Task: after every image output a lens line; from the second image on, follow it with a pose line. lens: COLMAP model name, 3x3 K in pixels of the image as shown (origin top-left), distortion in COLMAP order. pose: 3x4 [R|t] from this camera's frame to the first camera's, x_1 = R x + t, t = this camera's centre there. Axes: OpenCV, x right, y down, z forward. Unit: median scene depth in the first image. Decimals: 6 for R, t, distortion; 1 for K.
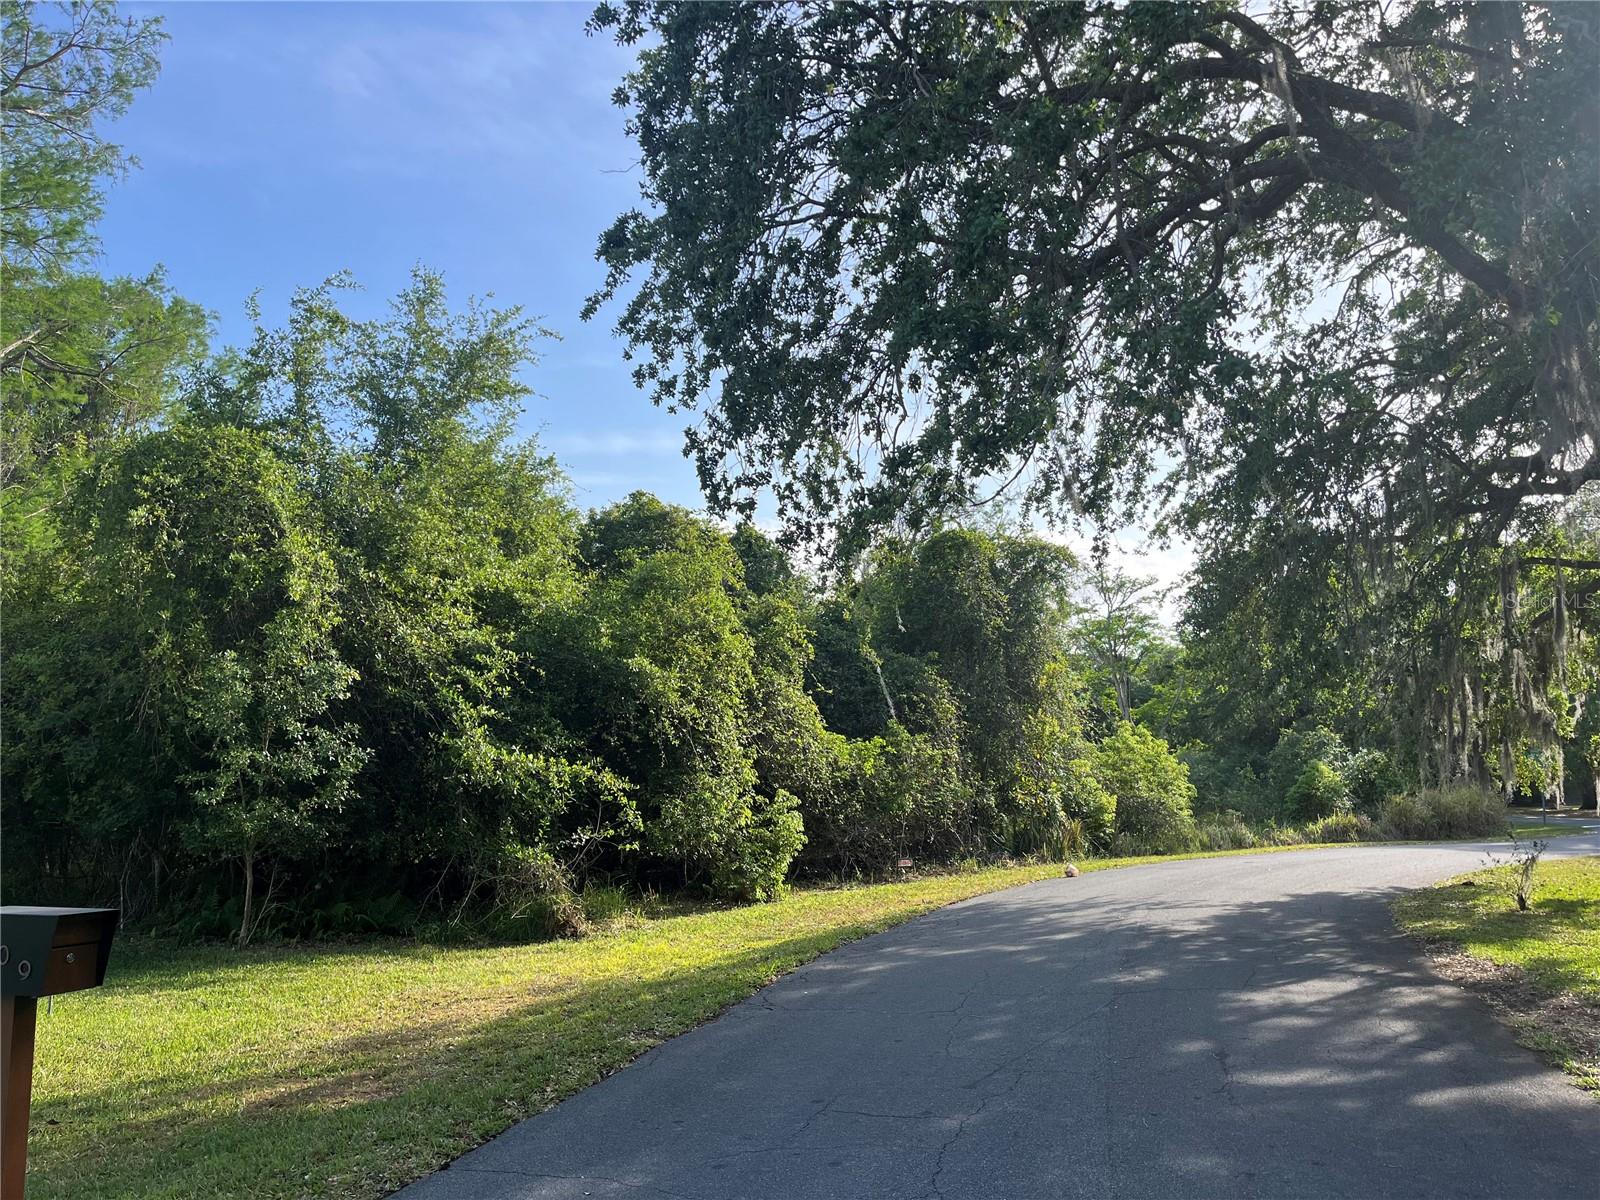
lens RADIAL K [[1215.2, 0, 811.2], [0, 1215.2, 600.6], [0, 0, 1]] dist [0.059538, -0.083964]
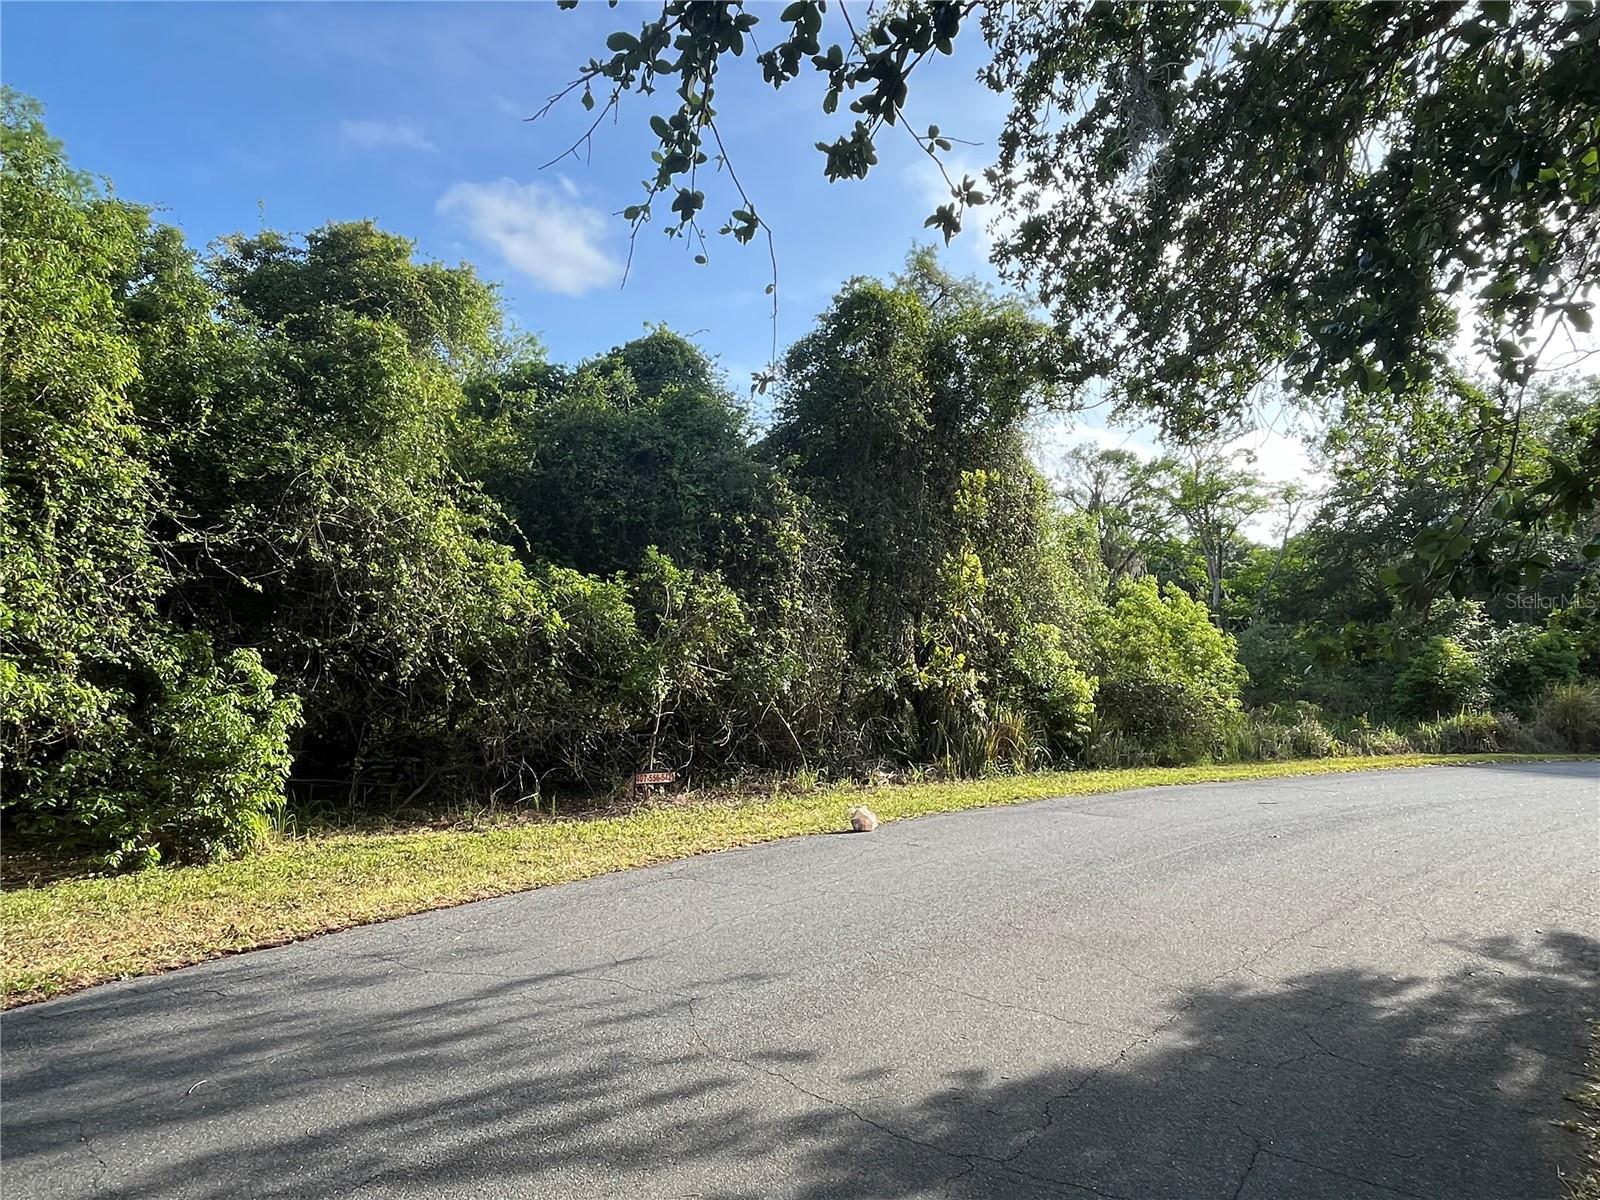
lens RADIAL K [[976.8, 0, 803.3], [0, 976.8, 597.5], [0, 0, 1]] dist [-0.000446, -0.004538]
pose [[0.977613, 0.013024, -0.210007, 0.261737], [0.005523, 0.996150, 0.087489, 0.087160], [0.210338, -0.086690, 0.973778, 0.573421]]
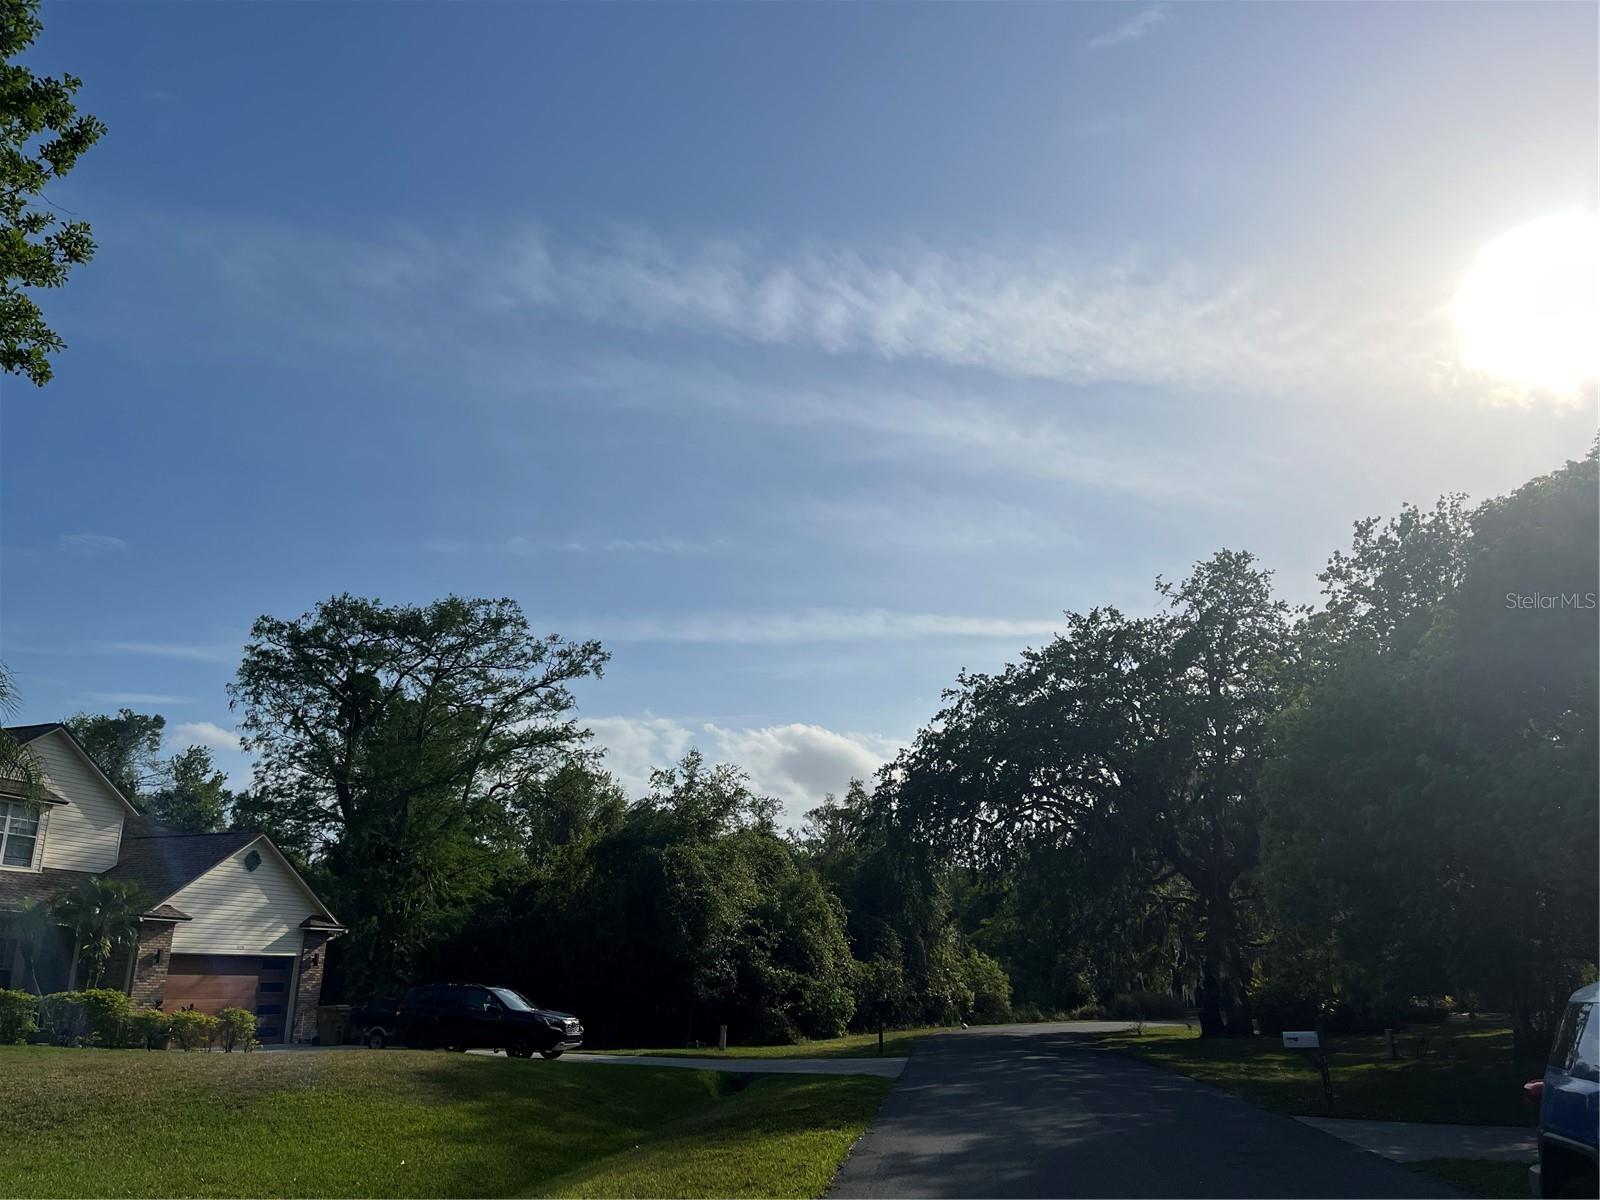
lens RADIAL K [[1181.2, 0, 779.4], [0, 1181.2, 579.8], [0, 0, 1]] dist [0.018376, -0.044901]
pose [[0.990630, 0.055367, 0.124844, -0.411864], [-0.032021, 0.982817, -0.181782, -0.165467], [-0.132763, 0.176081, 0.975382, -1.133548]]
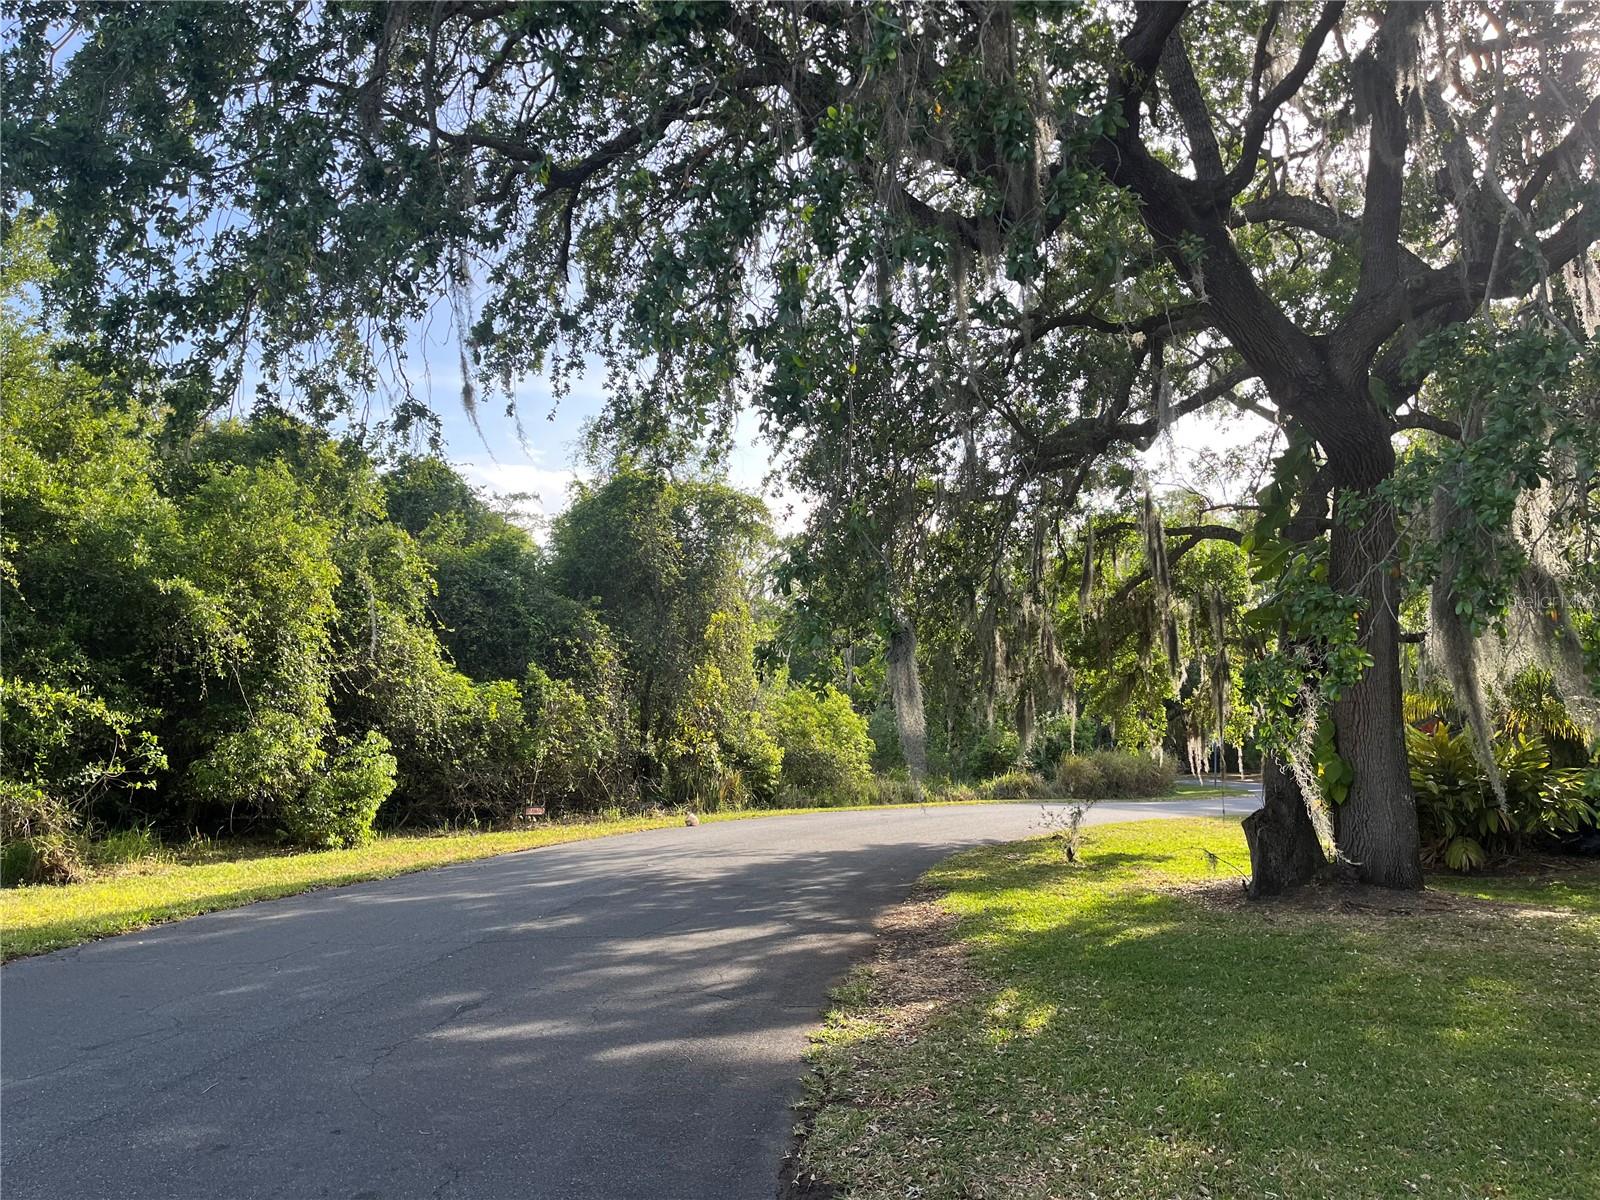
lens RADIAL K [[1206.0, 0, 799.0], [0, 1206.0, 602.3], [0, 0, 1]] dist [0.097924, -0.182176]
pose [[0.987374, 0.043811, 0.152228, 0.135680], [-0.049313, 0.998253, 0.032558, 0.009053], [-0.150536, -0.039654, 0.987809, 0.027568]]
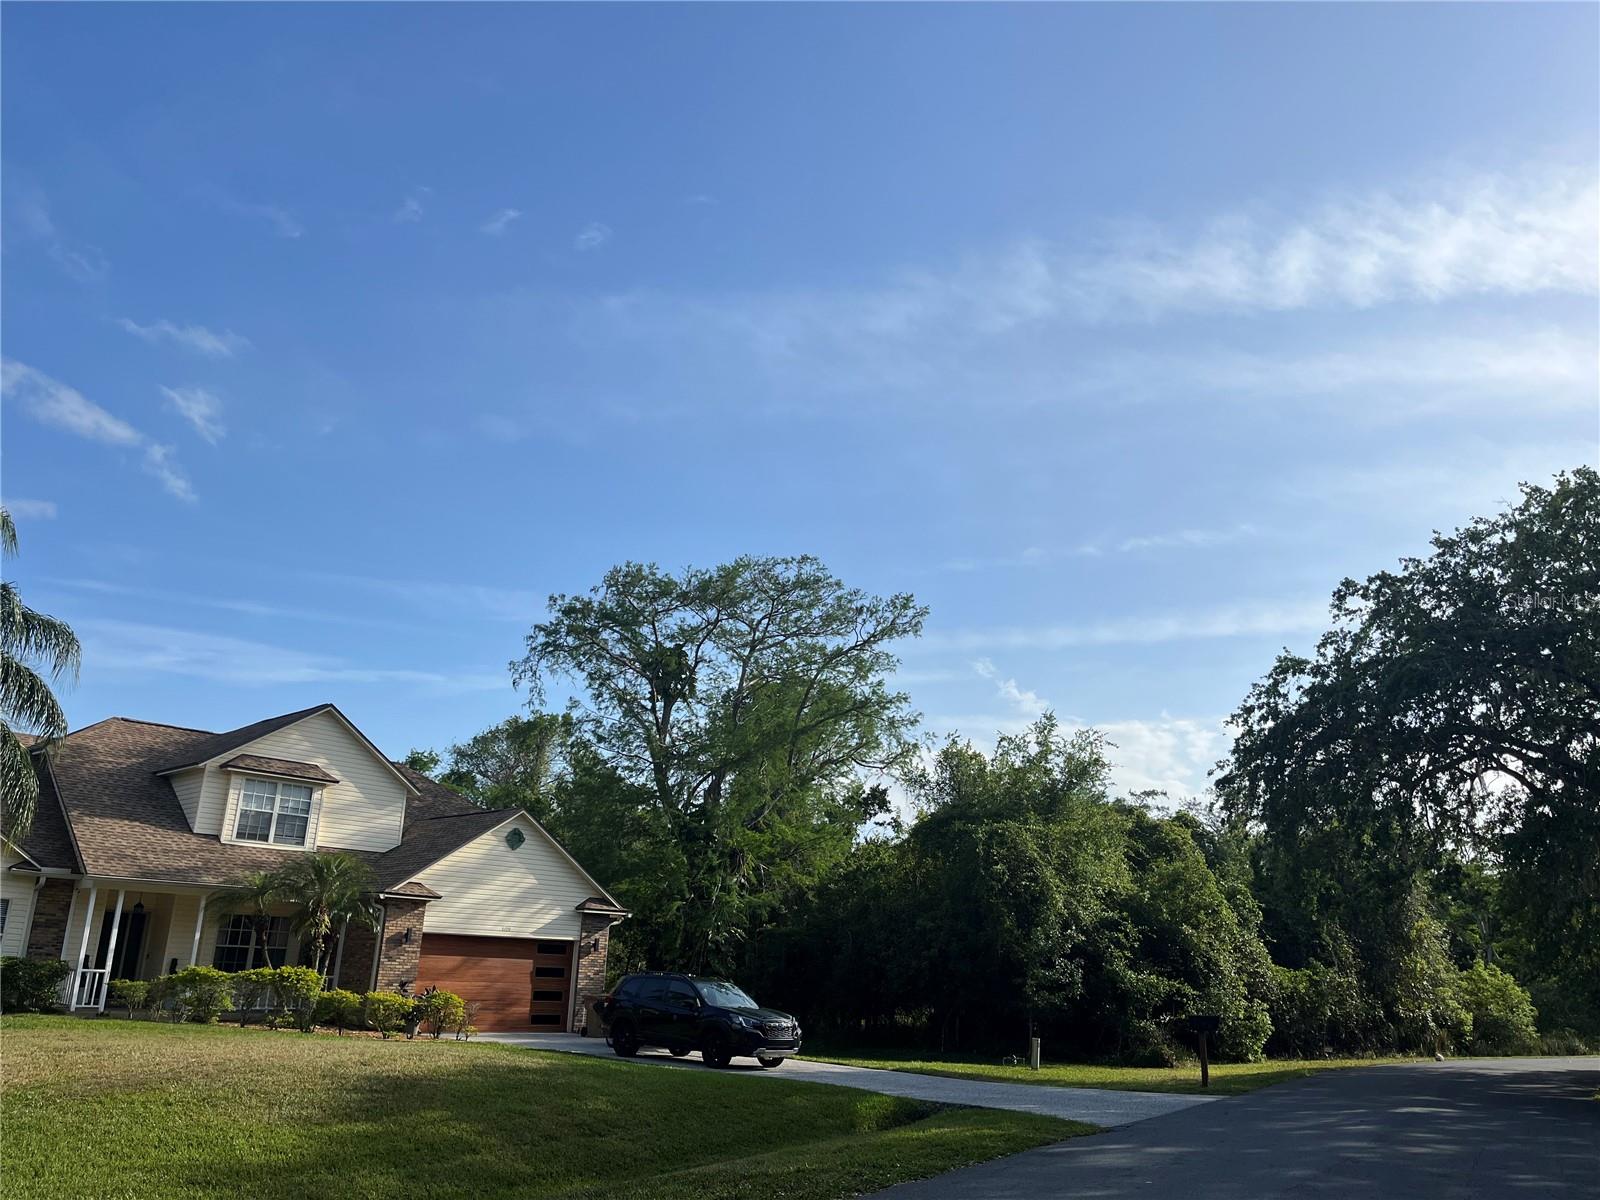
lens RADIAL K [[1181.2, 0, 779.4], [0, 1181.2, 579.8], [0, 0, 1]] dist [0.018376, -0.044901]
pose [[0.957560, -0.047033, -0.284370, -0.153760], [-0.004540, 0.984013, -0.178038, -0.124309], [0.288197, 0.171773, 0.942038, -0.849574]]
